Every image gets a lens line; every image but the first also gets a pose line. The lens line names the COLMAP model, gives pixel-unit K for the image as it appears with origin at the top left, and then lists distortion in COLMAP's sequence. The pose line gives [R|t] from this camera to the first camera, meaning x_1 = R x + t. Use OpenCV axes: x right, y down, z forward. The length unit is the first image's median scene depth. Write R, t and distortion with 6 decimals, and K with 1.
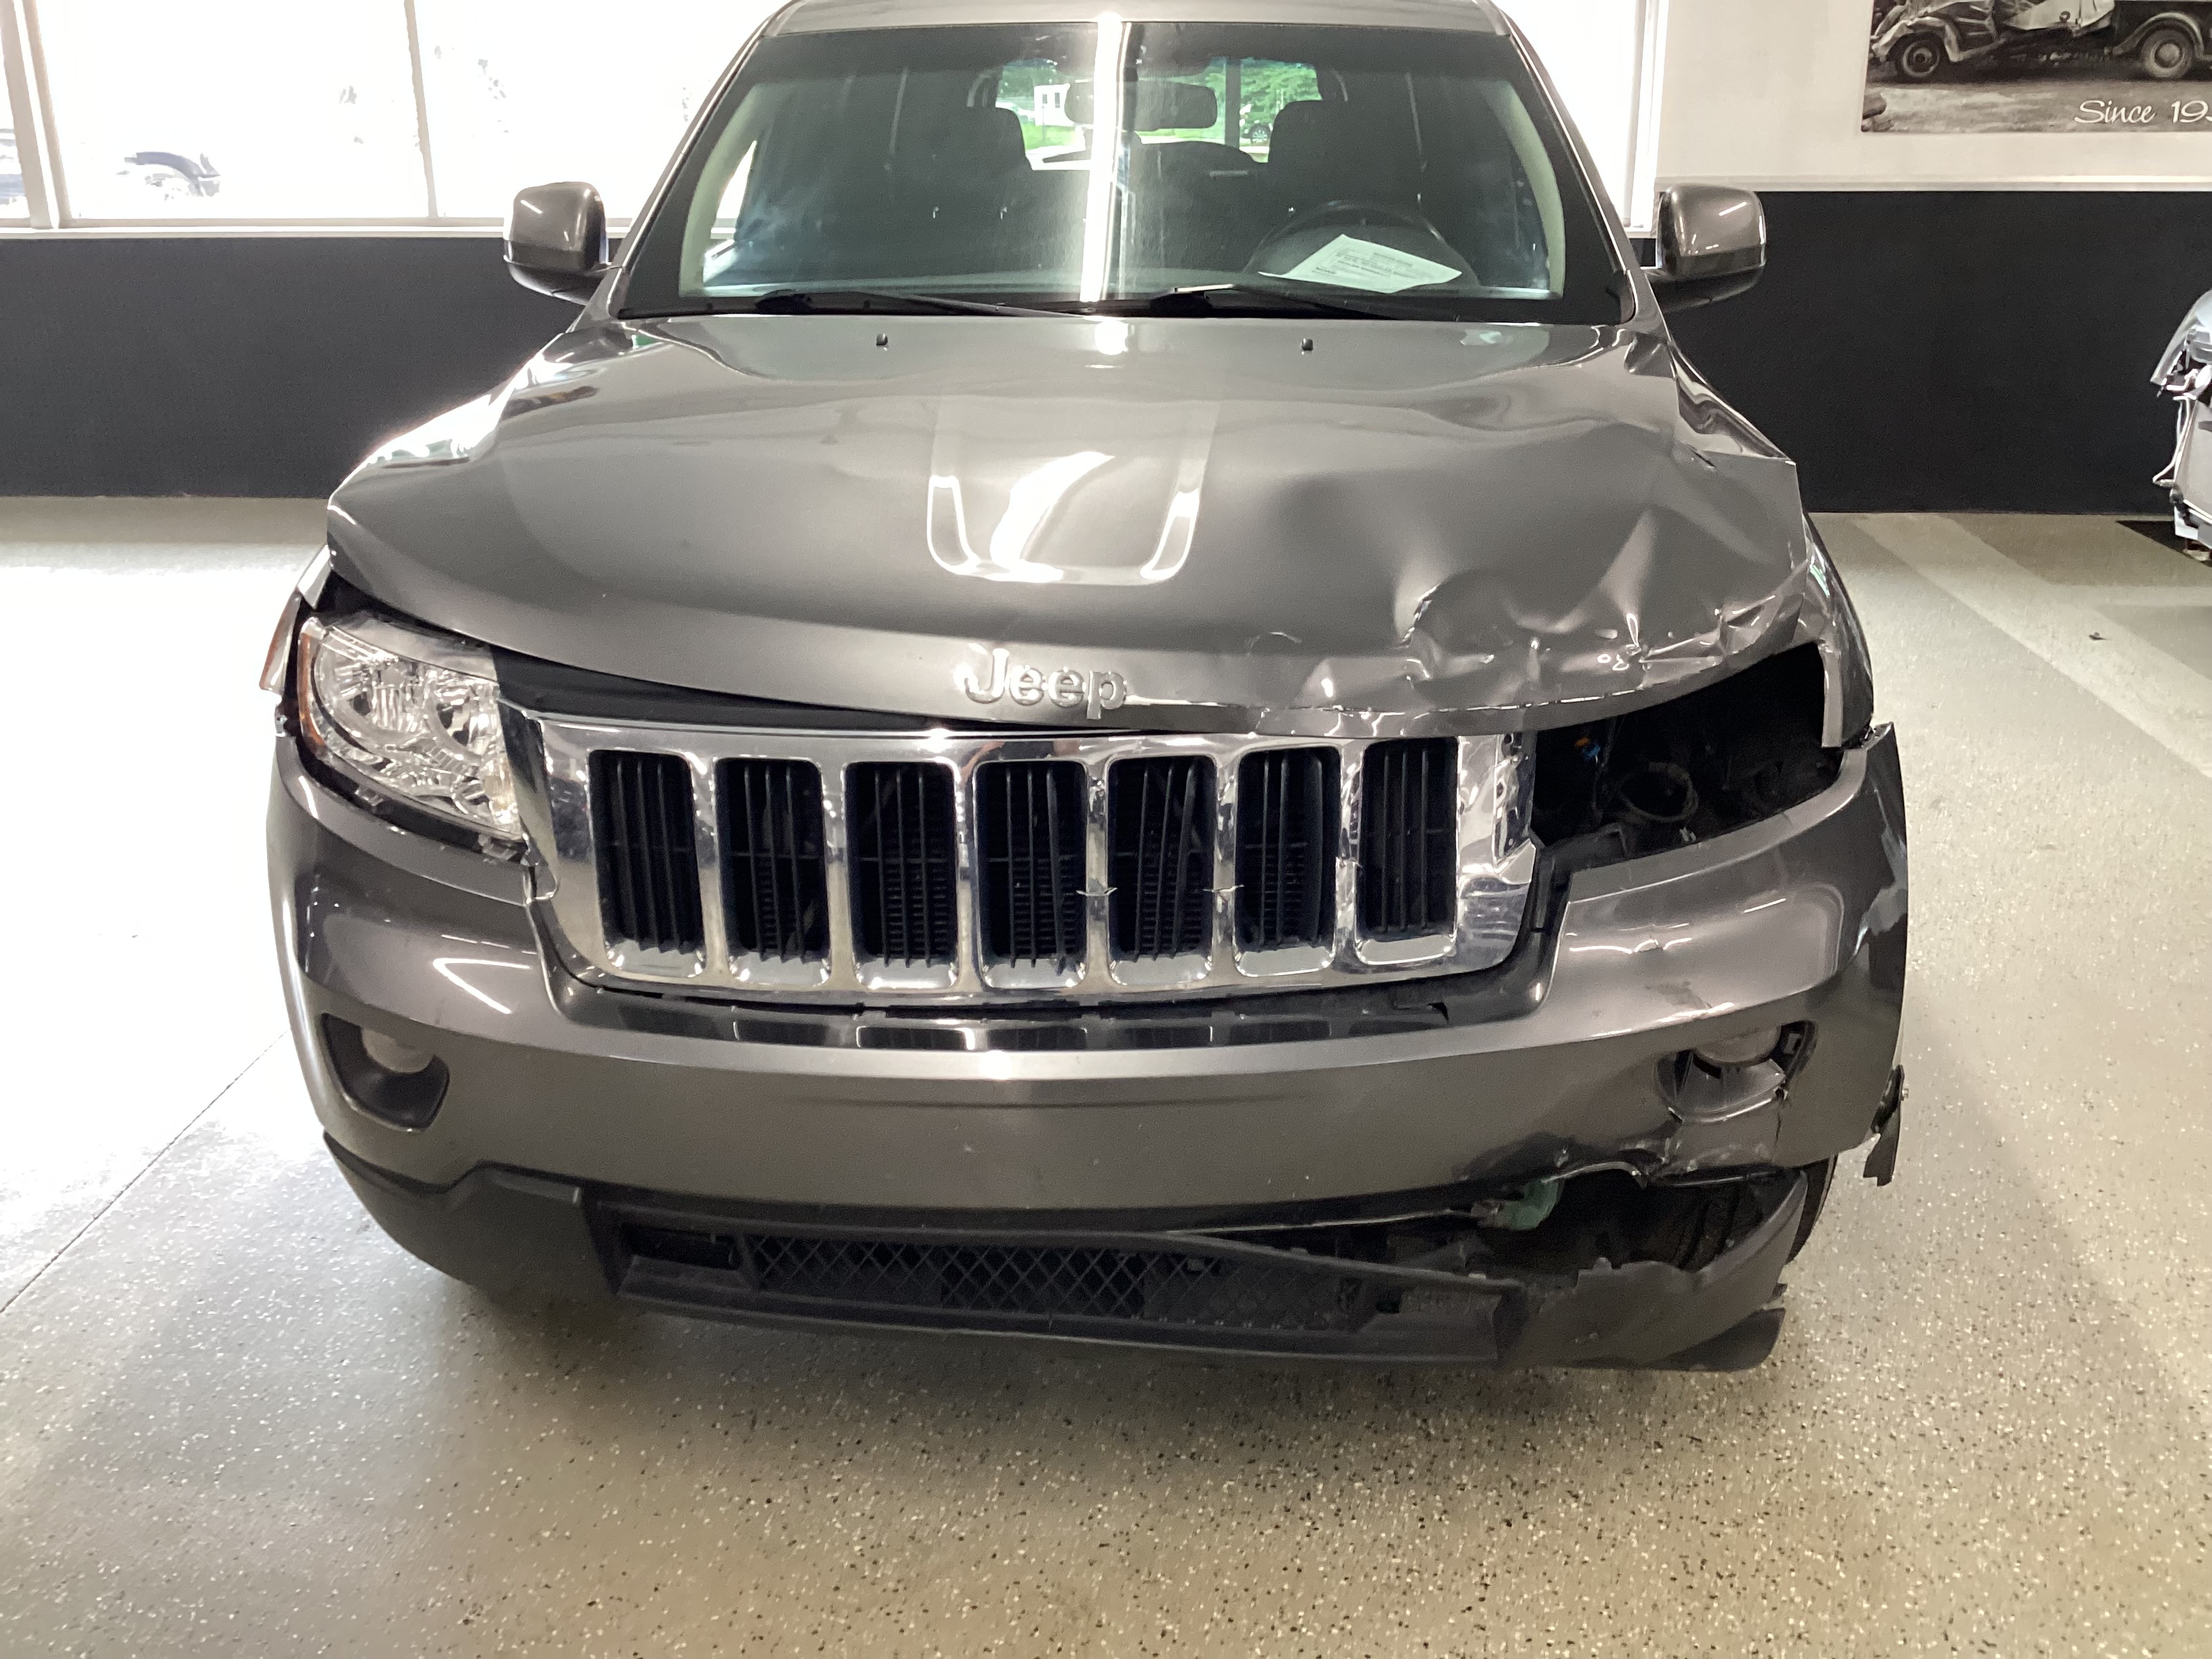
lens RADIAL K [[1998.2, 0, 1106.0], [0, 1998.2, 829.5], [0, 0, 1]] dist [0.099309, -0.215338]
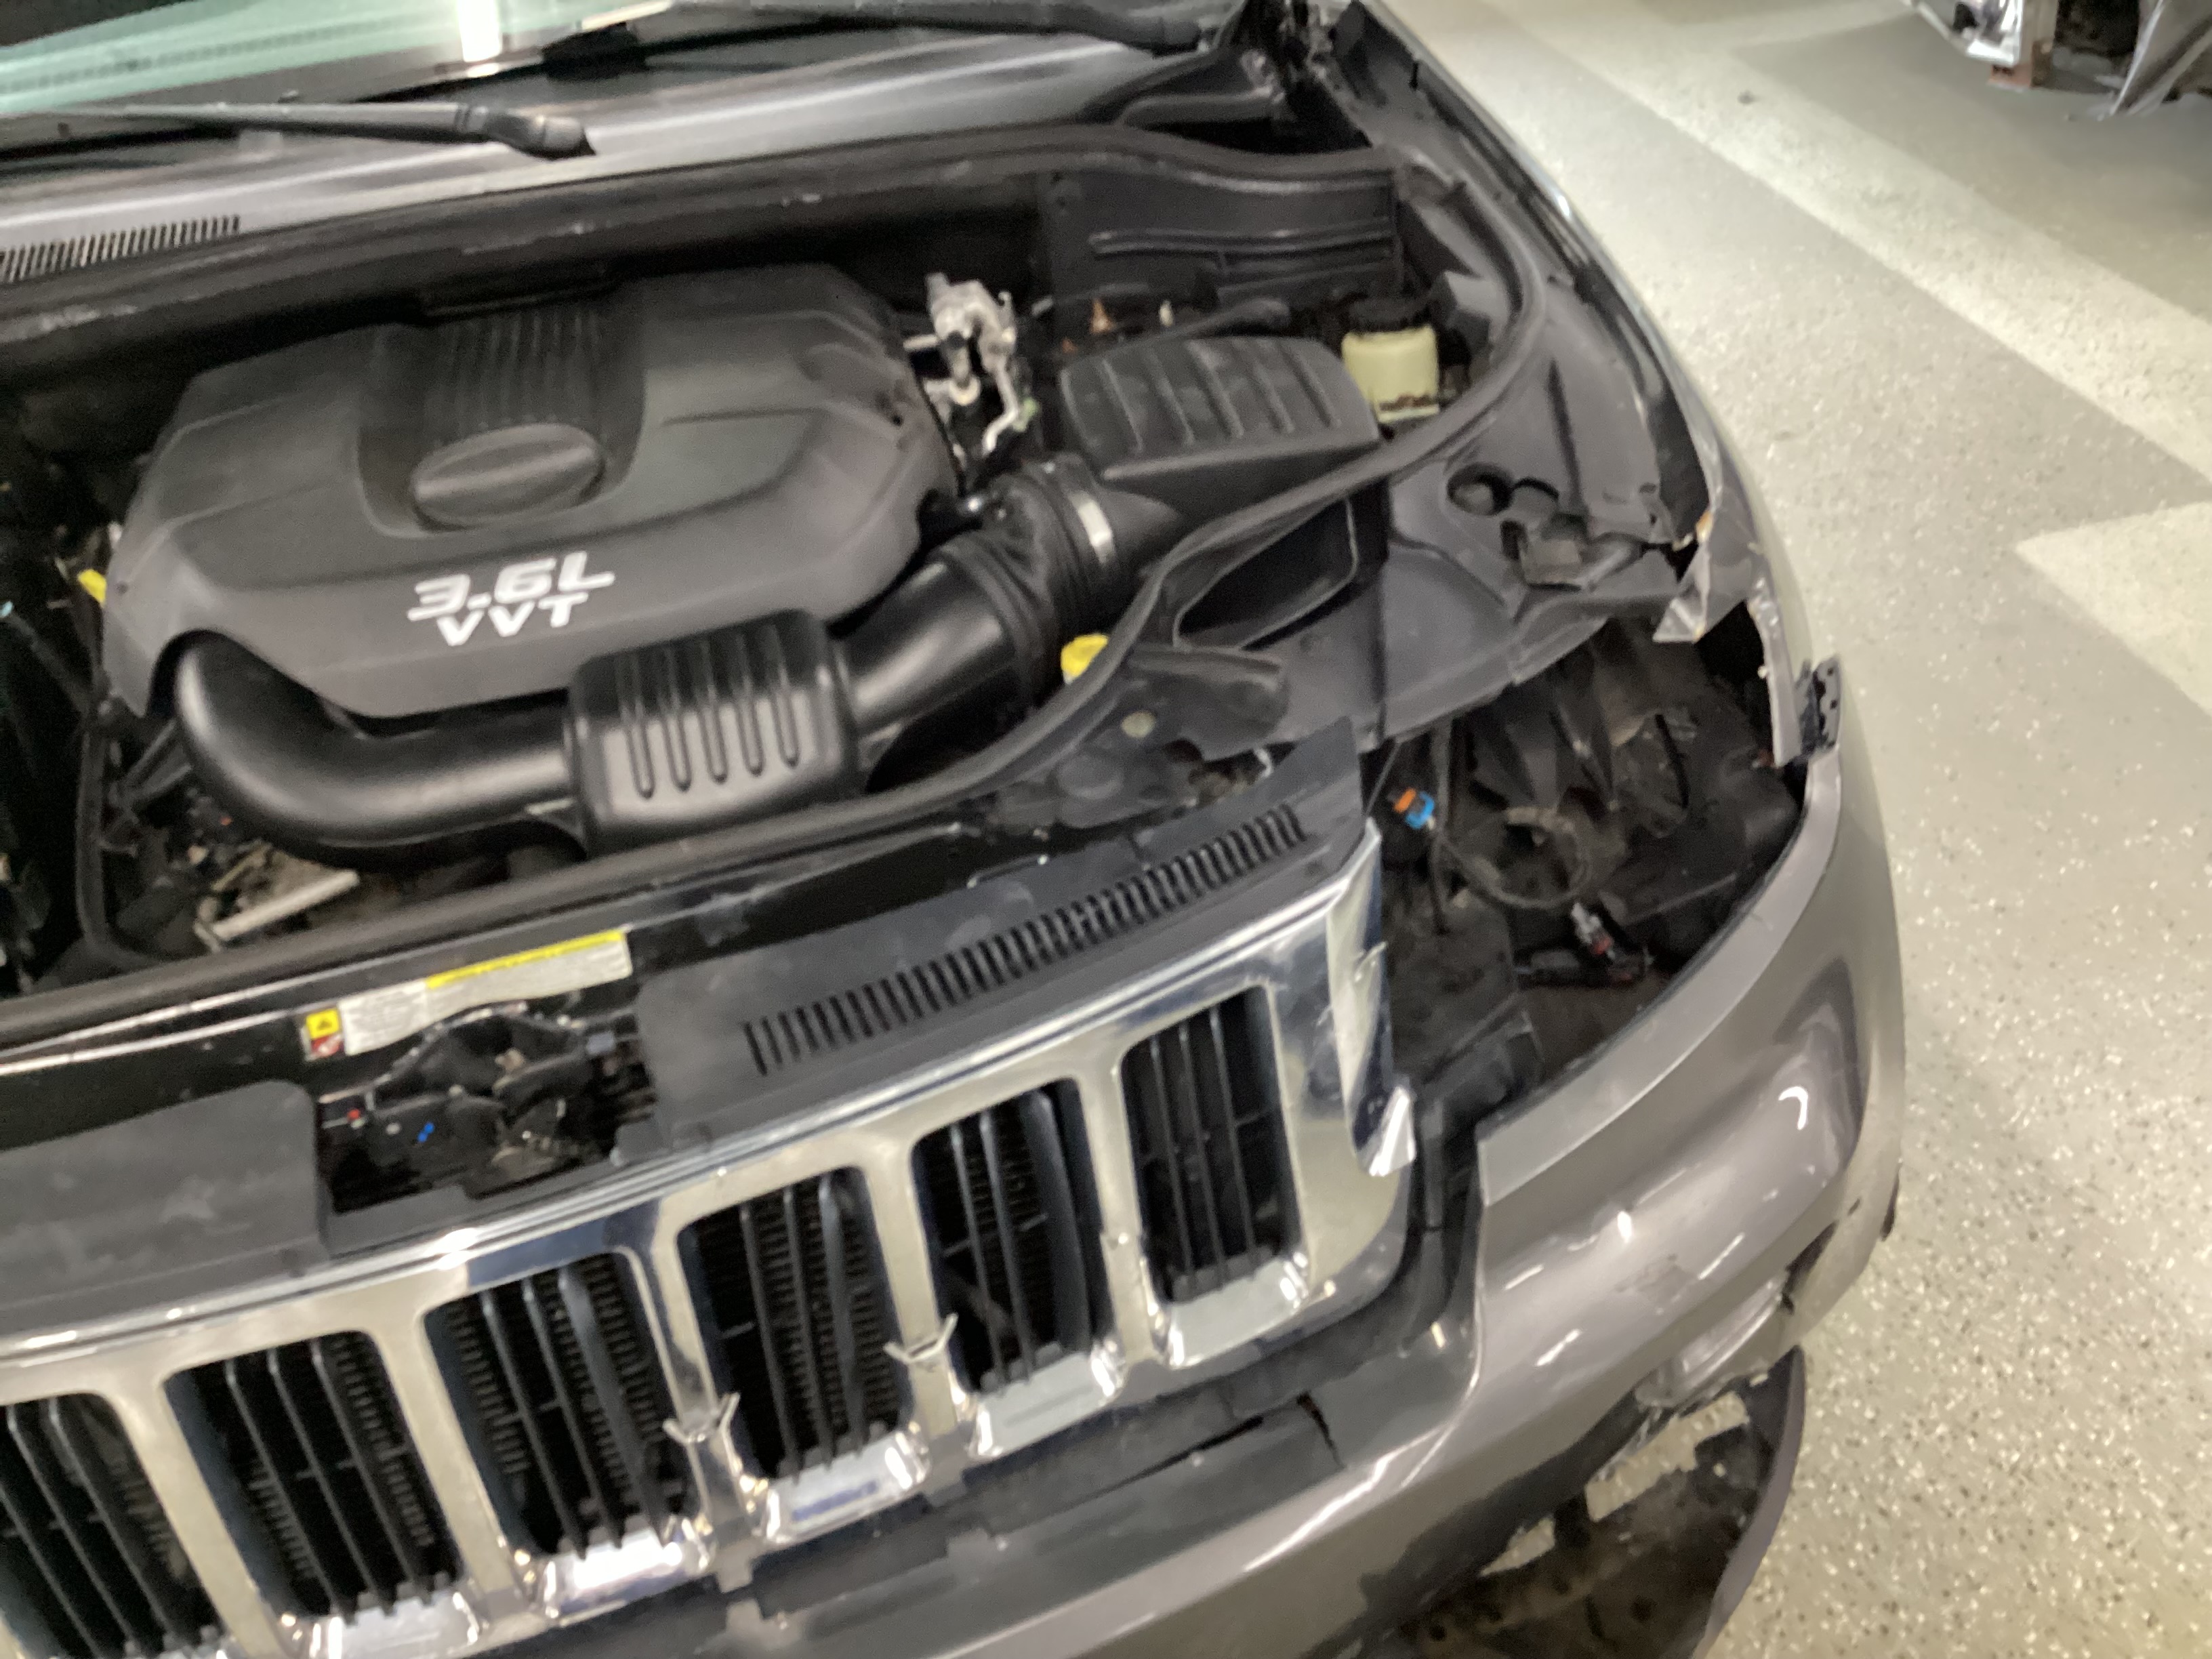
lens RADIAL K [[1998.2, 0, 1106.0], [0, 1998.2, 829.5], [0, 0, 1]] dist [0.099309, -0.215338]
pose [[0.961389, -0.227175, 0.155314, 0.047164], [0.179590, 0.945563, 0.271399, -0.227226], [-0.208515, -0.233027, 0.949853, 0.425476]]
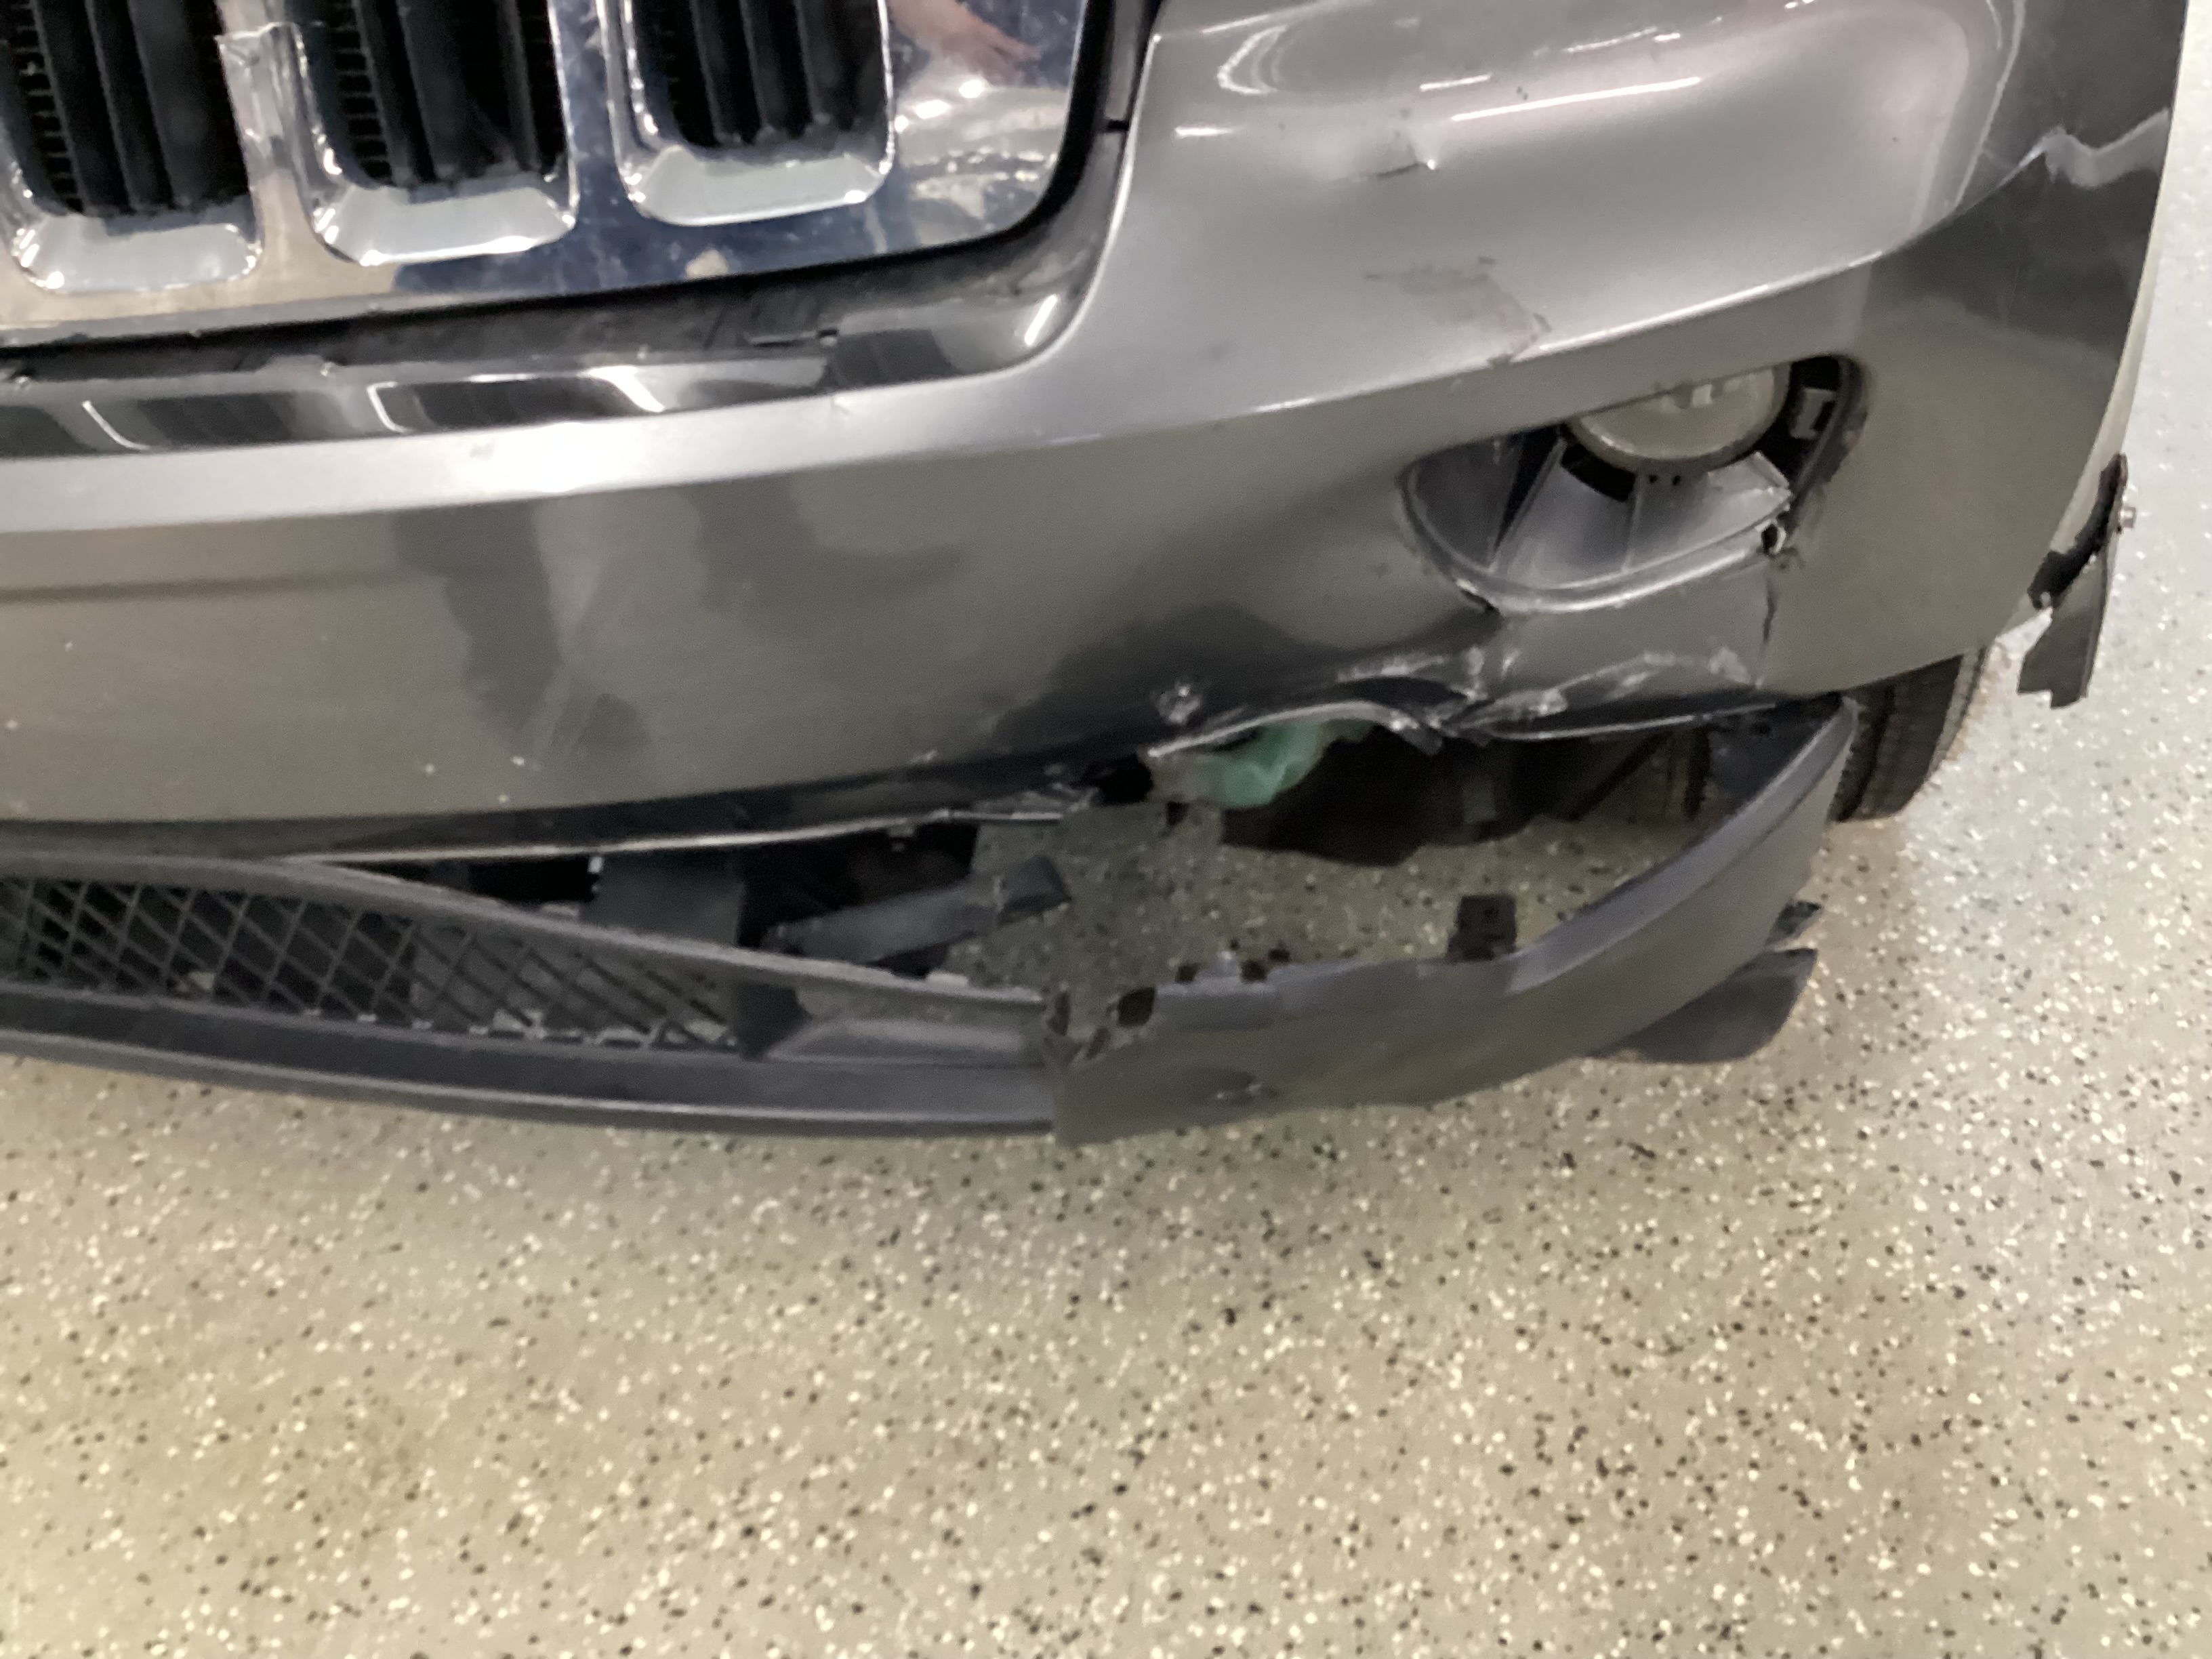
lens RADIAL K [[2025.7, 0, 1099.0], [0, 2025.7, 819.6], [0, 0, 1]] dist [0.096647, -0.239297]
pose [[0.987350, 0.023591, -0.156792, 0.252280], [0.027241, 0.948927, 0.314318, 0.048514], [0.156199, -0.314613, 0.936280, 0.542864]]
